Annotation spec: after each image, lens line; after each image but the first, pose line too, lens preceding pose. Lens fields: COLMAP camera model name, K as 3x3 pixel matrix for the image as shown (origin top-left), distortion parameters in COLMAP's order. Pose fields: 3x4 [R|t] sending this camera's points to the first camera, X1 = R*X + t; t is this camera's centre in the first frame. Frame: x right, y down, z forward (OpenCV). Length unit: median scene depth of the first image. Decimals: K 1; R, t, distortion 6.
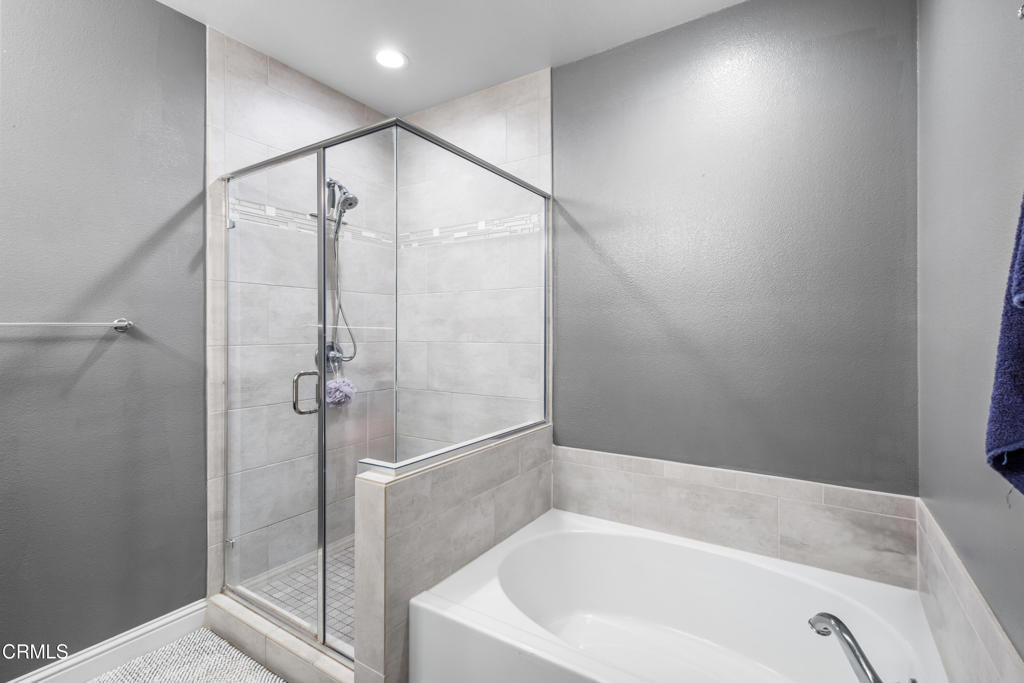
lens RADIAL K [[471.5, 0, 511.4], [0, 471.5, 337.1], [0, 0, 1]] dist [0.000973, 0.000269]
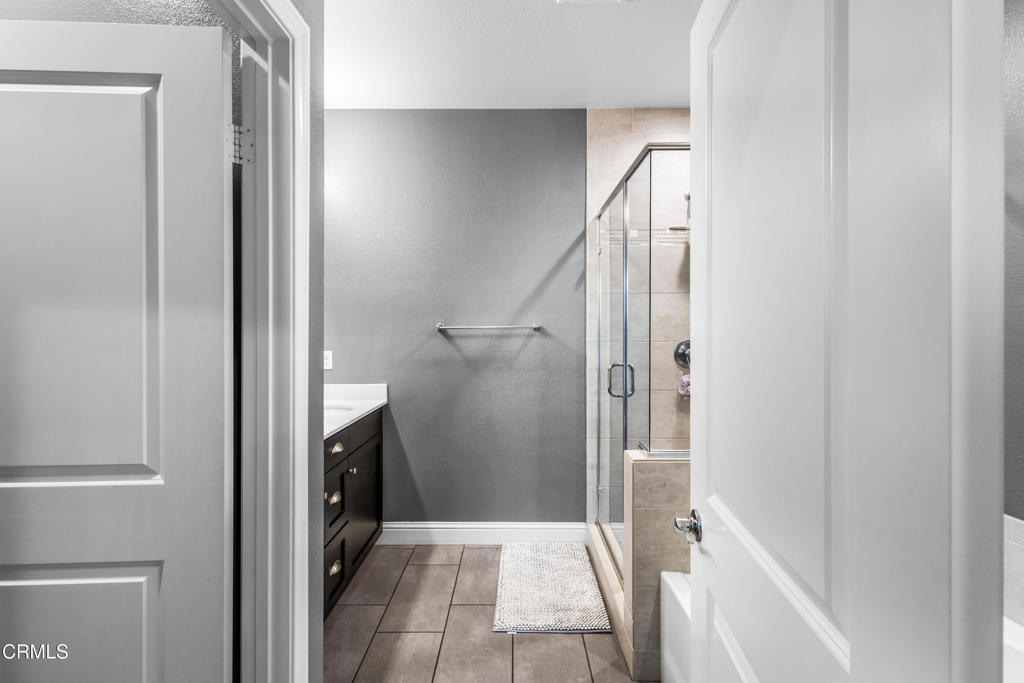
lens RADIAL K [[471.5, 0, 508.7], [0, 471.5, 340.5], [0, 0, 1]] dist [0.000973, 0.000269]
pose [[0.531029, 0.019822, -0.847122, 0.409237], [-0.008363, 0.999800, 0.018152, -0.007245], [0.847313, -0.002555, 0.531088, 0.074669]]
